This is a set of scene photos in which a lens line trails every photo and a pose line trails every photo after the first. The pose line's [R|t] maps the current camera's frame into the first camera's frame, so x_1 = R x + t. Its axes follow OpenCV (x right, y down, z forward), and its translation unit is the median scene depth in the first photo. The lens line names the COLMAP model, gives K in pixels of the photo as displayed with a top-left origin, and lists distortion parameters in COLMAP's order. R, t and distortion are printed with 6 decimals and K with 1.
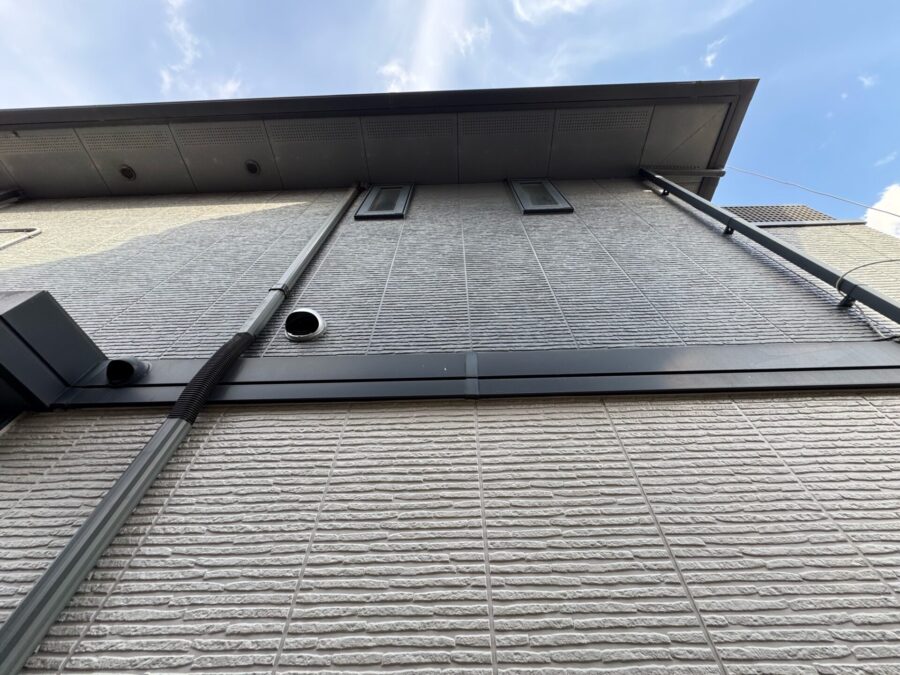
lens RADIAL K [[355.9, 0, 450.0], [0, 355.9, 337.5], [0, 0, 1]] dist [-0.001052, 0.000366]
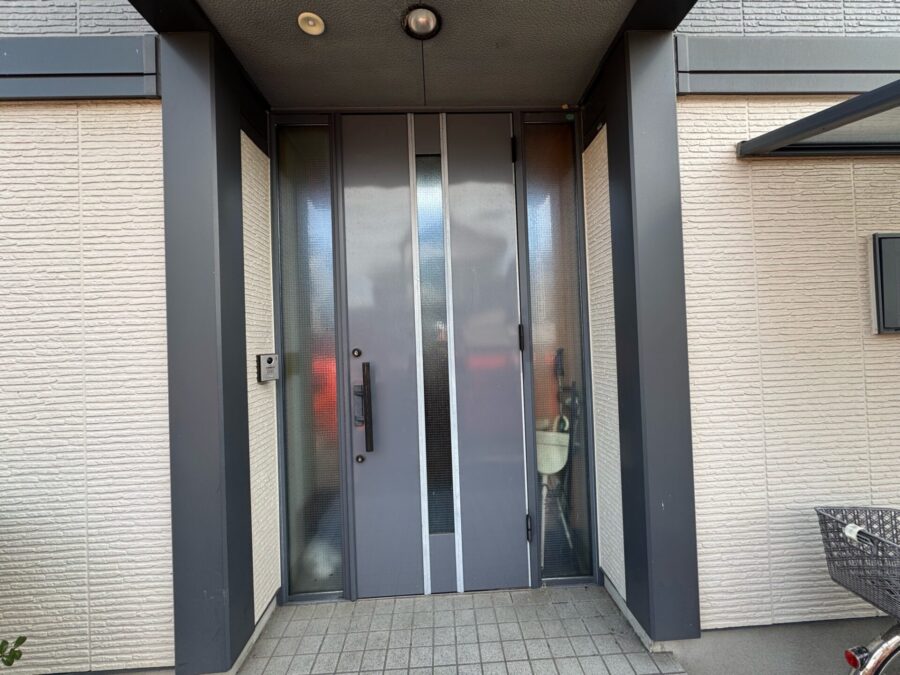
lens RADIAL K [[355.9, 0, 450.0], [0, 355.9, 337.5], [0, 0, 1]] dist [-0.001052, 0.000366]
pose [[0.997478, -0.027771, 0.065320, 0.995352], [-0.033660, 0.625135, 0.779791, -0.330673], [-0.062490, -0.780023, 0.622623, -0.386398]]
